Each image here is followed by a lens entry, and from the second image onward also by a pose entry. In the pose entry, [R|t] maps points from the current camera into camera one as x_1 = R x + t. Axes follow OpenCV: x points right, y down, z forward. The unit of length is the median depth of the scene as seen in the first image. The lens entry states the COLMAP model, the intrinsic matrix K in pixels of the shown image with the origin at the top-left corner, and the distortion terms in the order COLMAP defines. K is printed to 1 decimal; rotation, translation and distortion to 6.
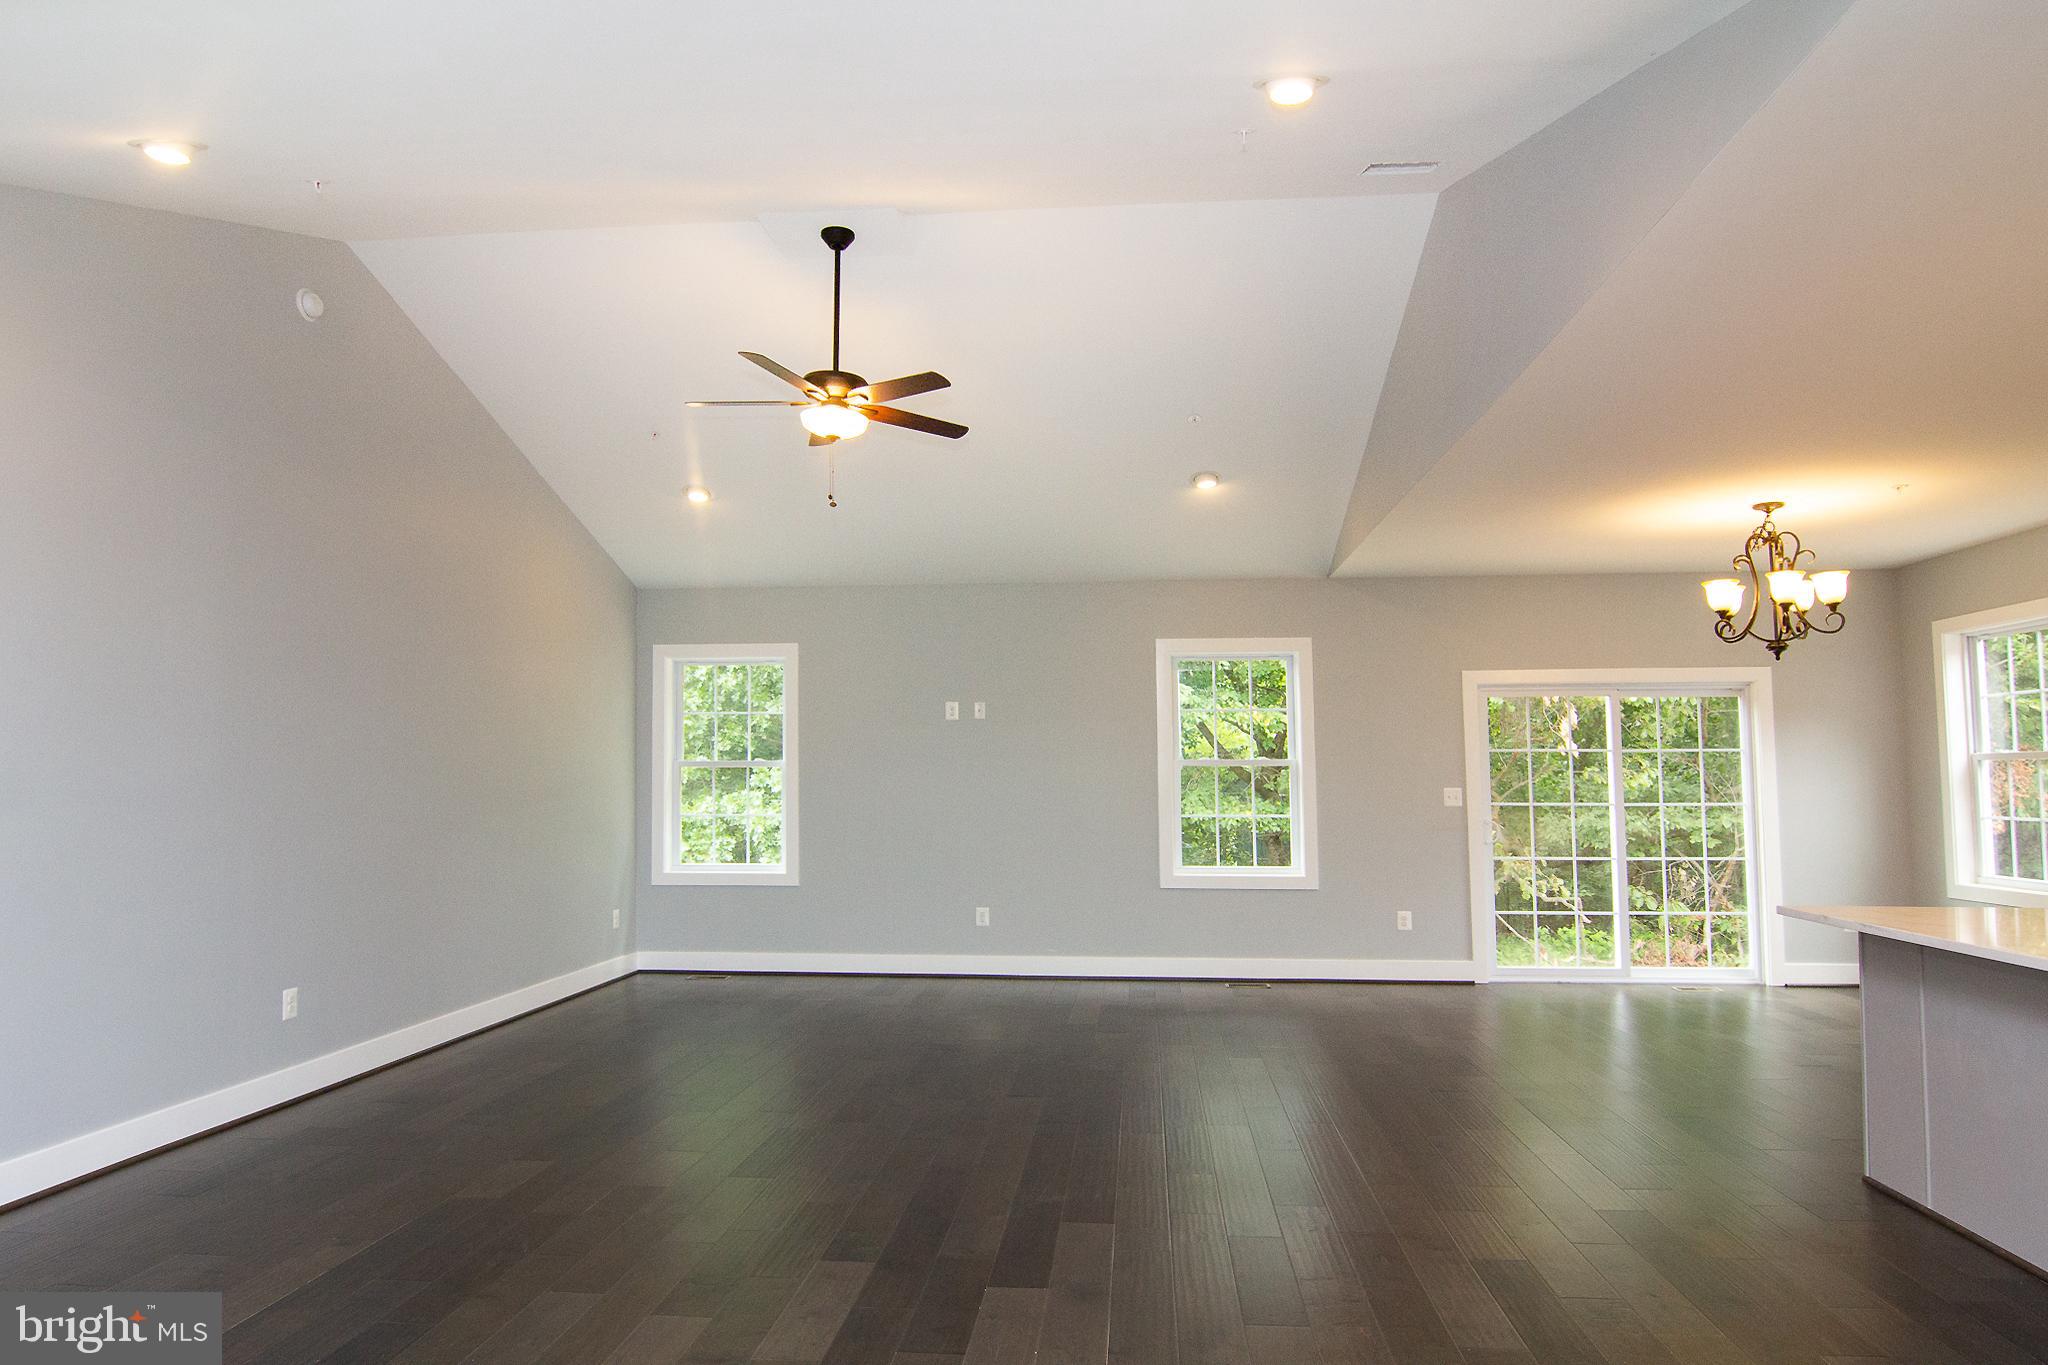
lens RADIAL K [[1216.4, 0, 1016.2], [0, 1216.4, 710.9], [0, 0, 1]] dist [-0.006782, -0.006514]
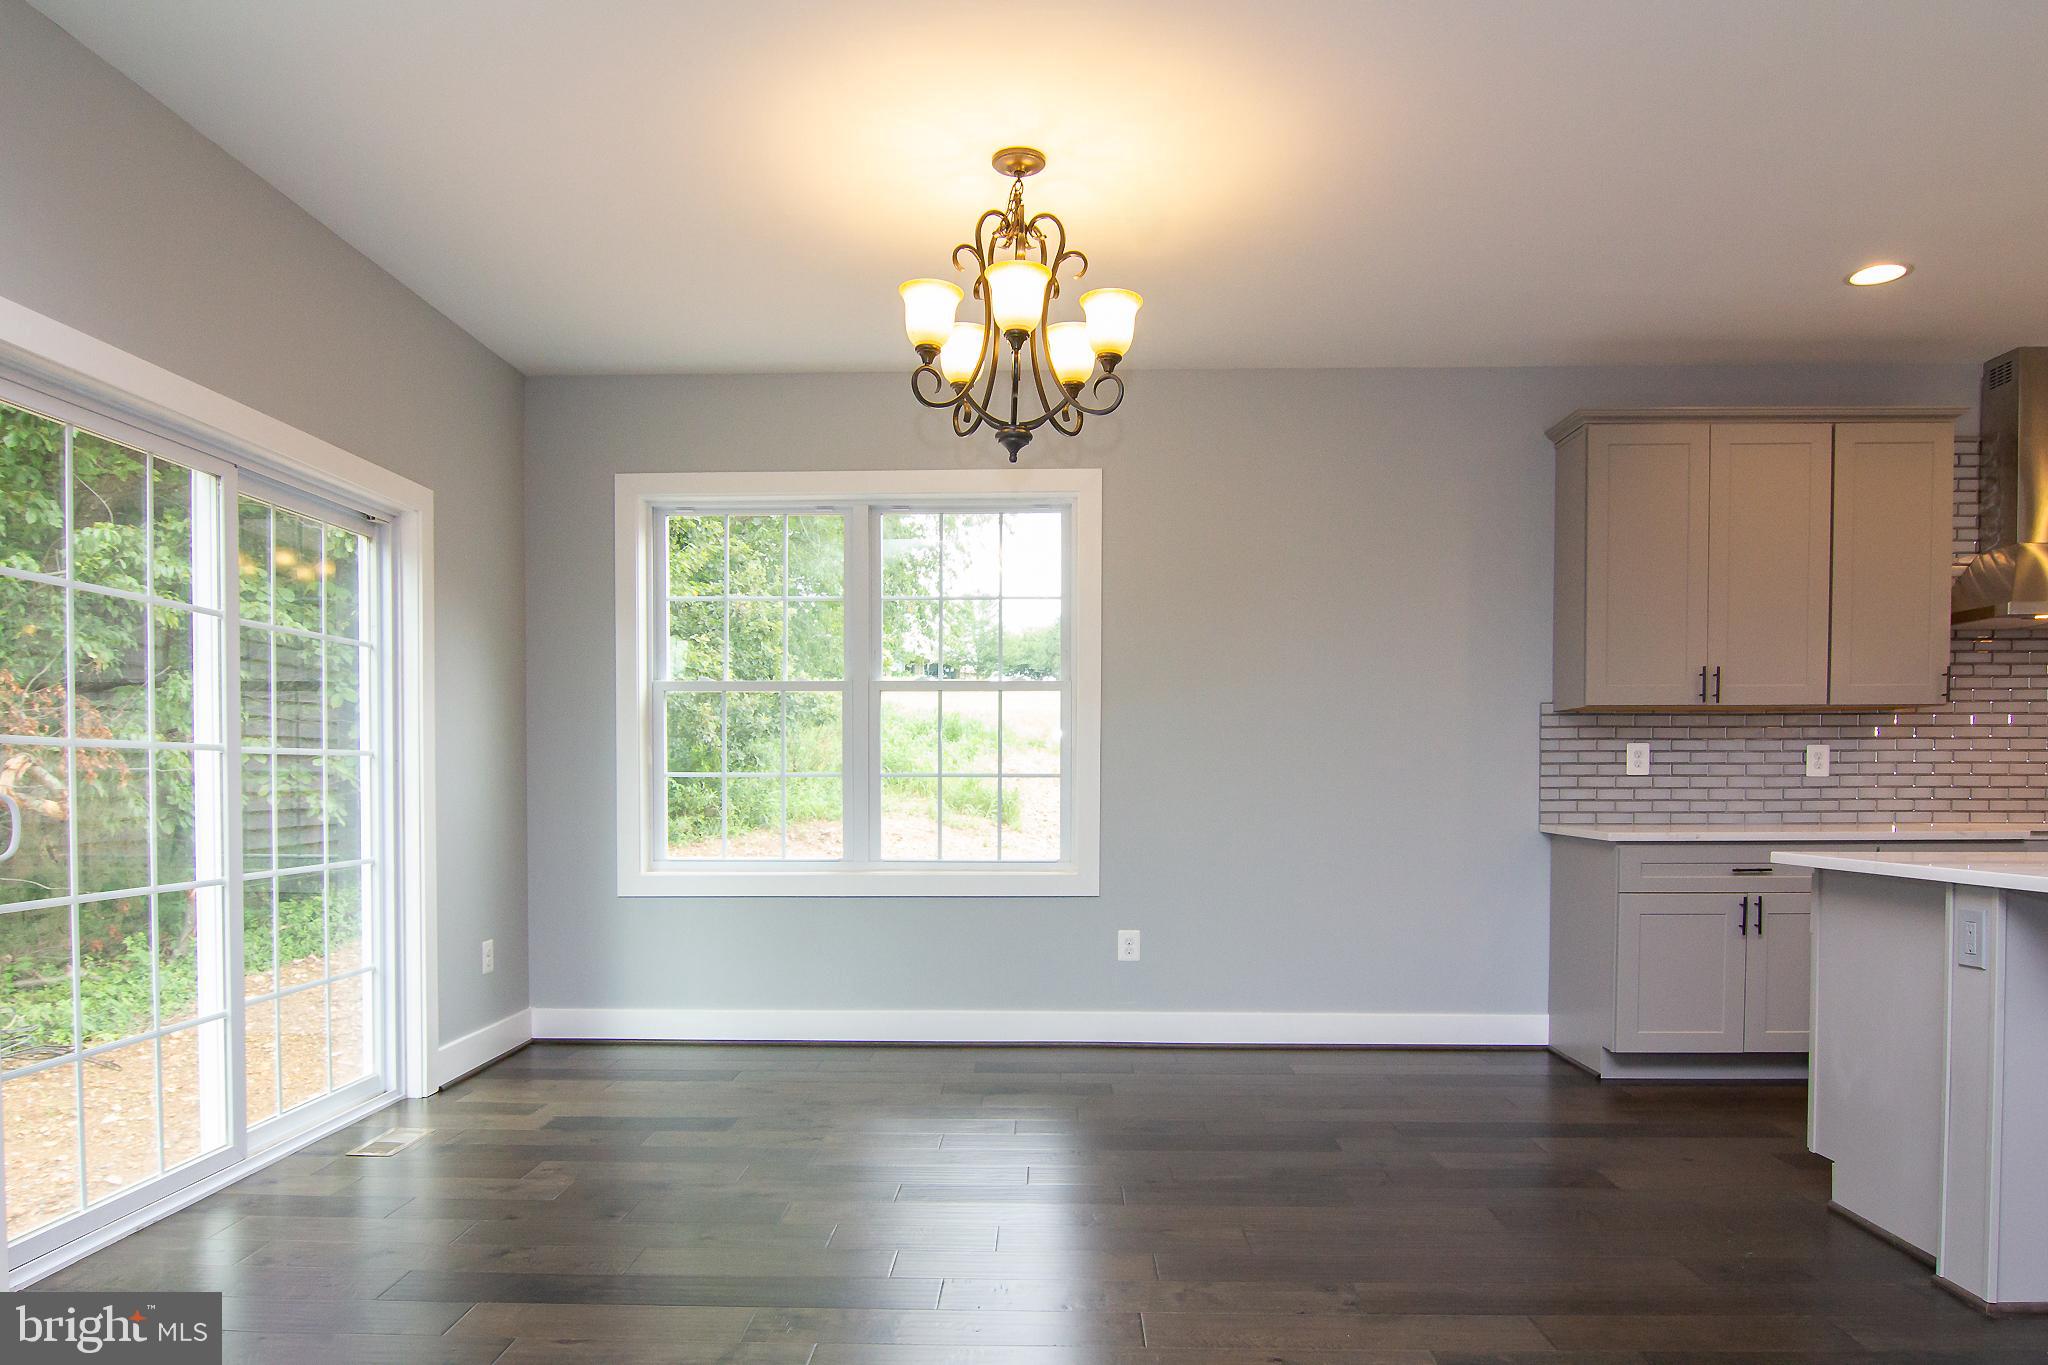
lens RADIAL K [[1216.4, 0, 1044.1], [0, 1216.4, 782.3], [0, 0, 1]] dist [-0.006782, -0.006514]
pose [[-0.054434, -0.024147, 0.998225, 0.081655], [-0.054057, 0.998313, 0.021202, 0.060145], [-0.997053, -0.052807, -0.055647, 0.742271]]
